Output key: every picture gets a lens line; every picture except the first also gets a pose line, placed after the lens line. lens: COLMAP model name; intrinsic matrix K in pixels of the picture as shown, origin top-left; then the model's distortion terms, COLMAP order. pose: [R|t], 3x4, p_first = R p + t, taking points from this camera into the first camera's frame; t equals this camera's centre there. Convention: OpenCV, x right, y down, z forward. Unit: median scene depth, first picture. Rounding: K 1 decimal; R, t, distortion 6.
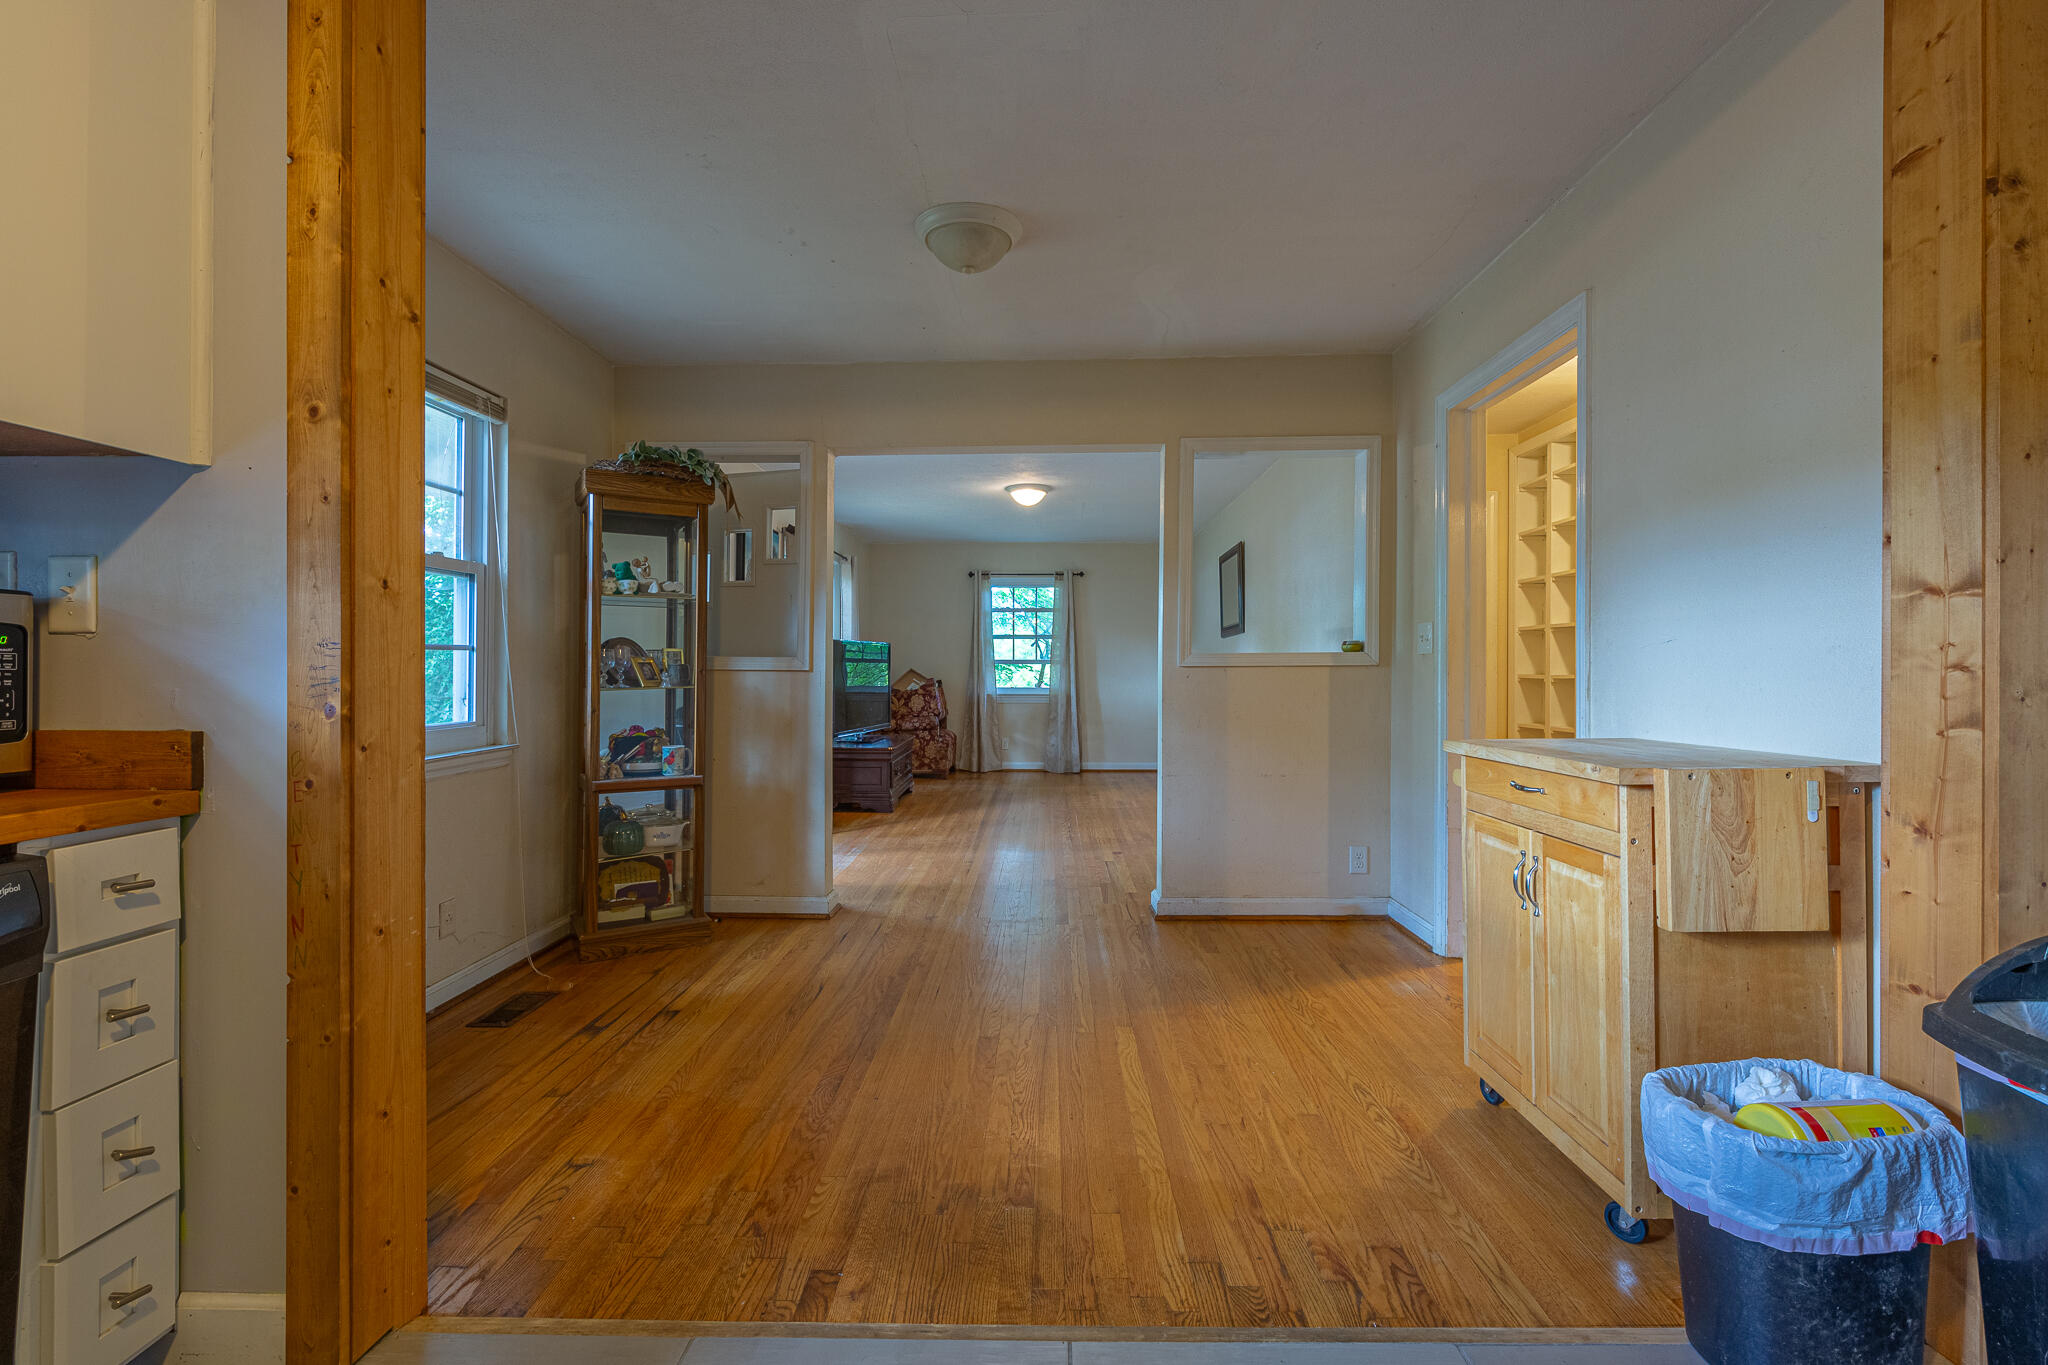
lens RADIAL K [[892.0, 0, 1017.6], [0, 892.0, 666.1], [0, 0, 1]] dist [-0.003161, -0.000292]
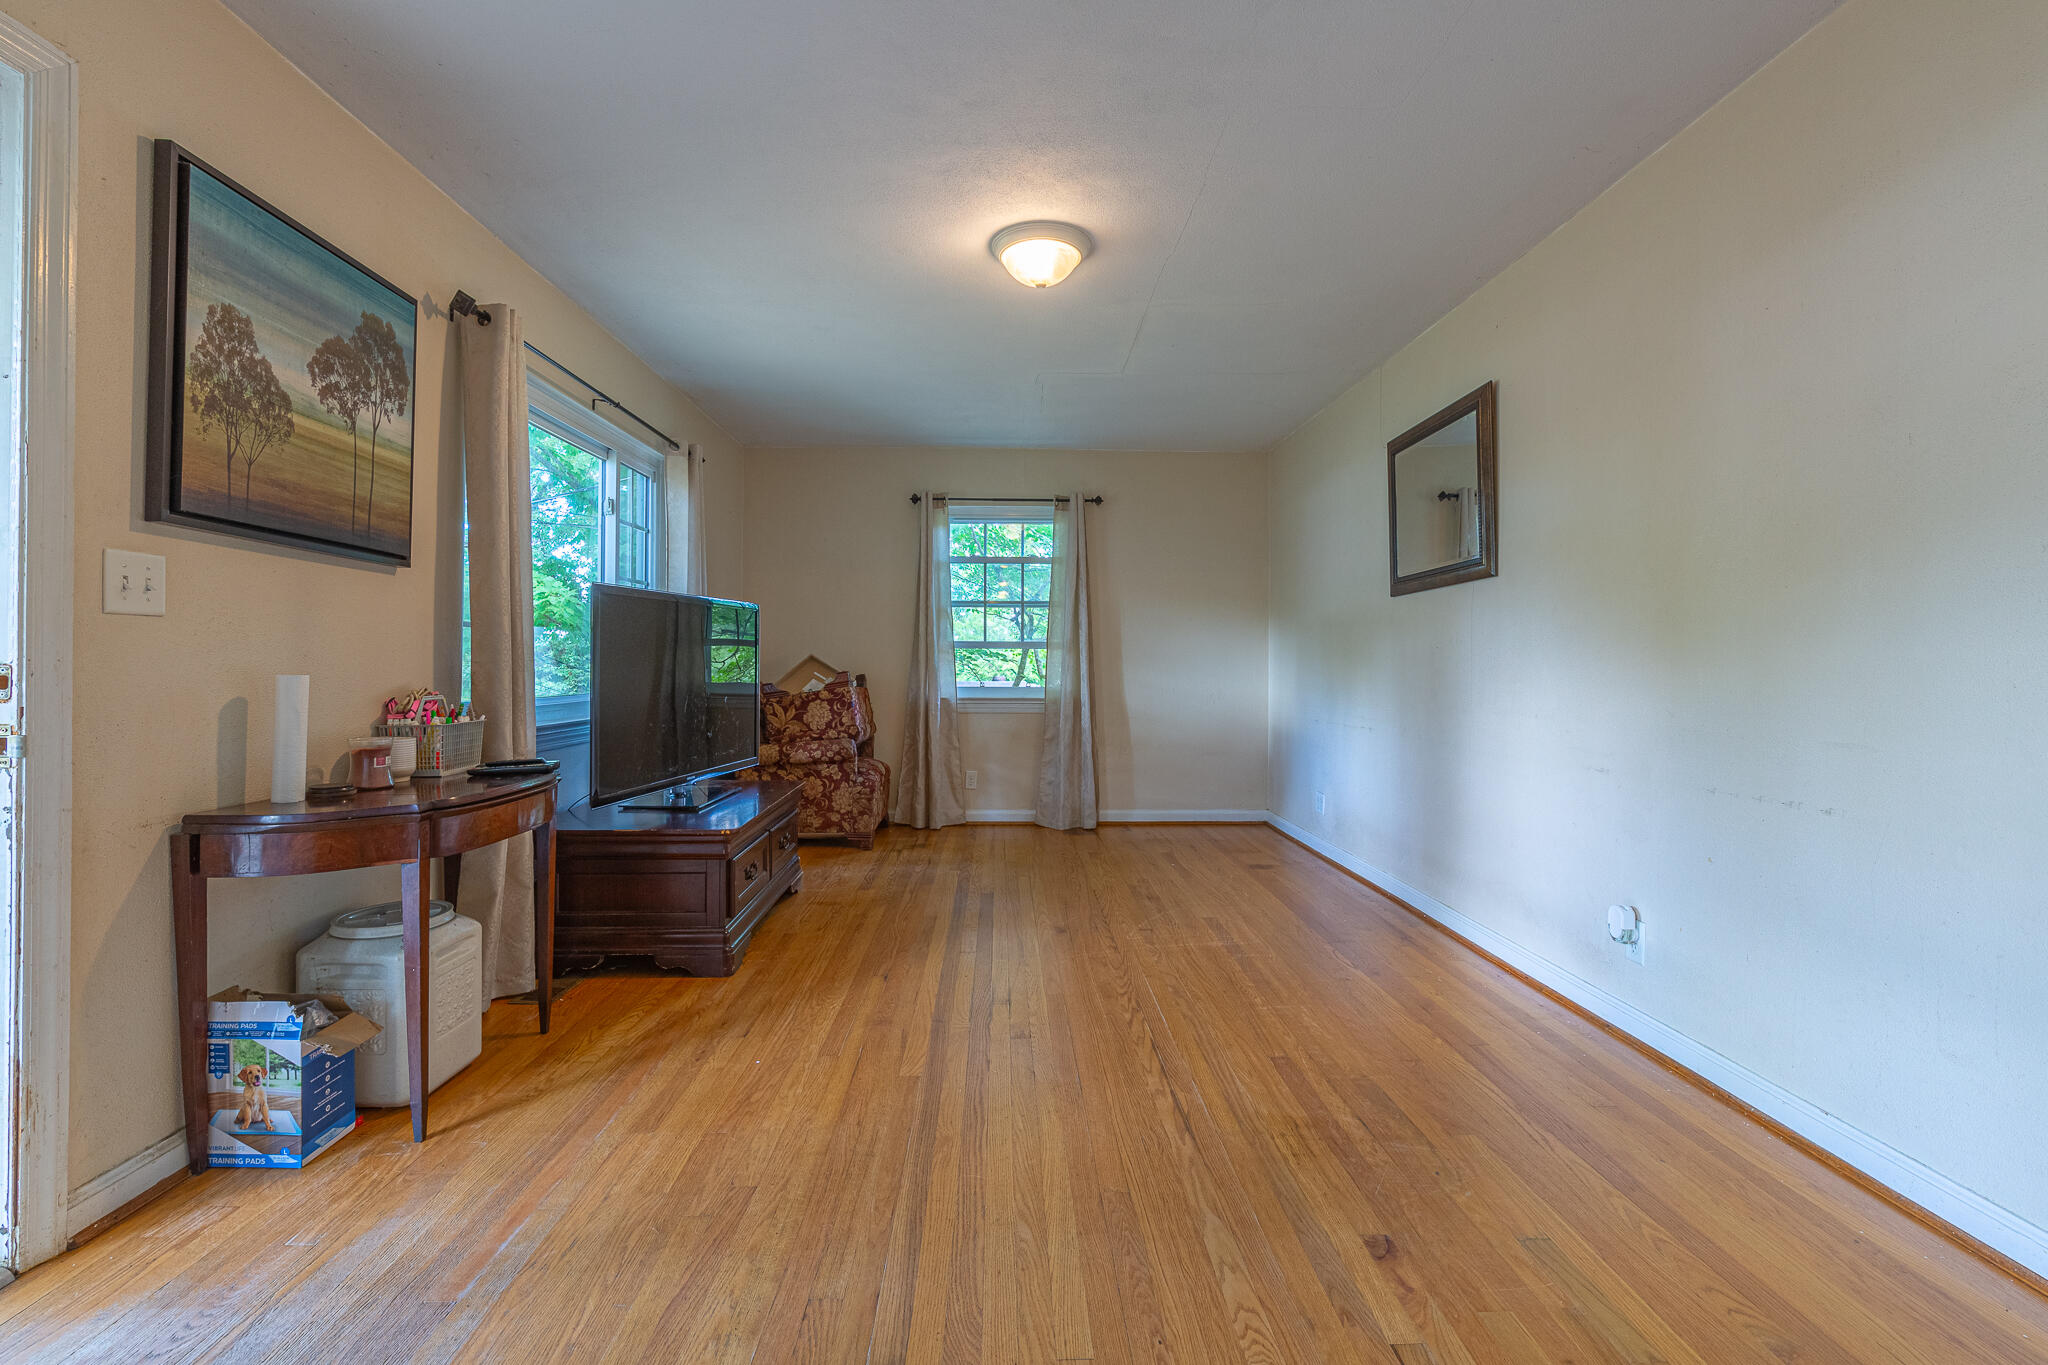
lens RADIAL K [[892.0, 0, 1017.6], [0, 892.0, 666.1], [0, 0, 1]] dist [-0.003161, -0.000292]
pose [[0.998363, 0.003498, 0.057096, -0.017692], [-0.003954, 0.999961, 0.007879, 0.004942], [-0.057066, -0.008092, 0.998338, 0.403696]]
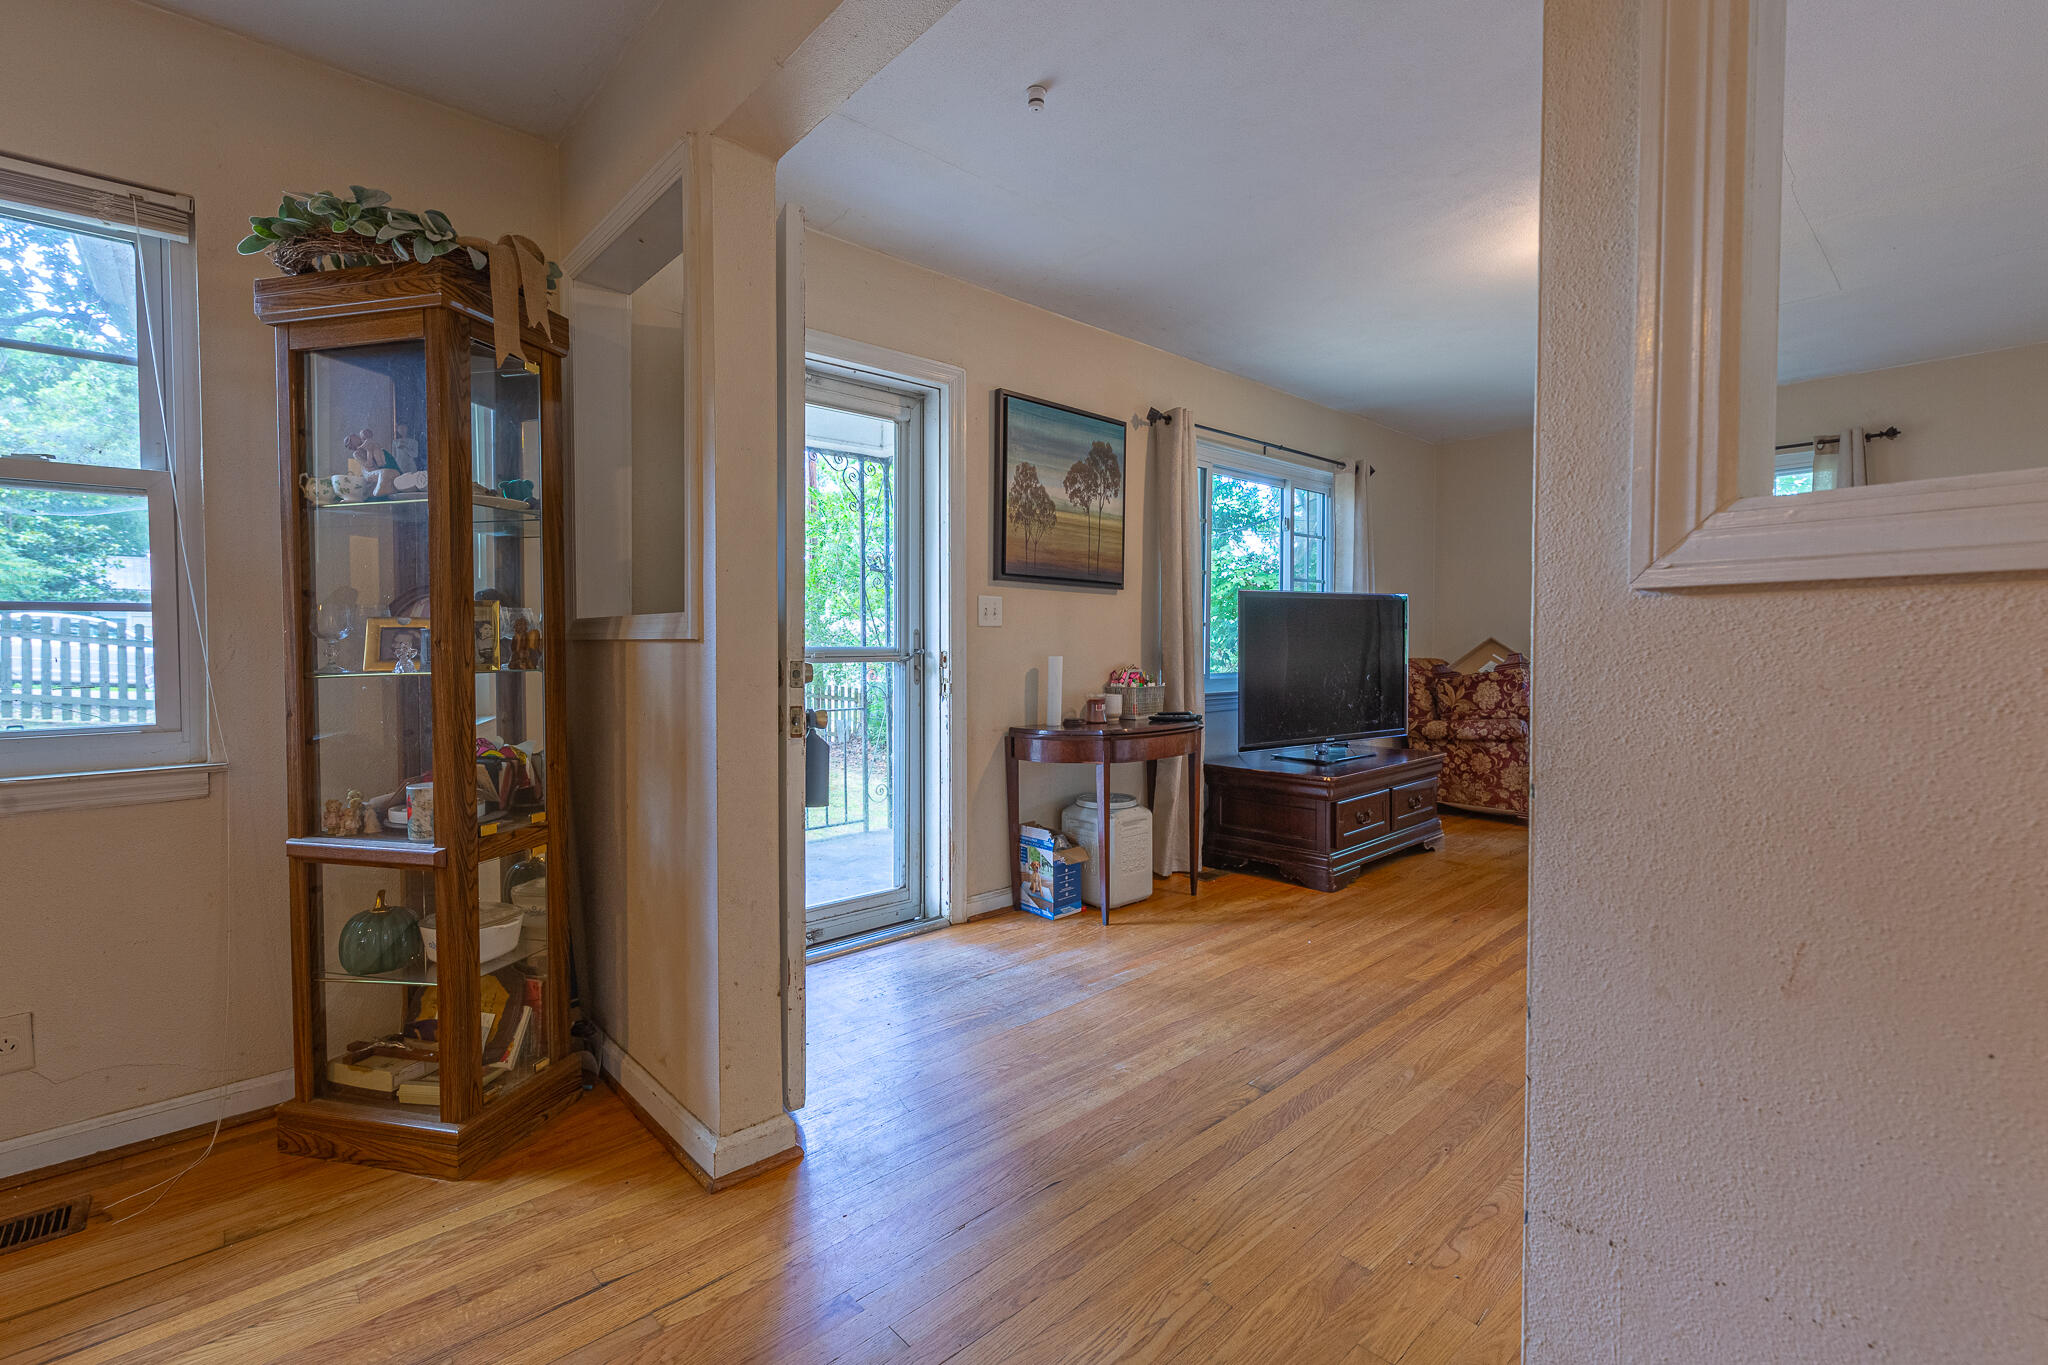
lens RADIAL K [[892.0, 0, 1017.6], [0, 892.0, 666.1], [0, 0, 1]] dist [-0.003161, -0.000292]
pose [[0.695185, 0.011426, -0.718740, 0.091032], [0.009750, 0.999632, 0.025322, 0.003718], [0.718765, -0.024611, 0.694818, 0.343106]]
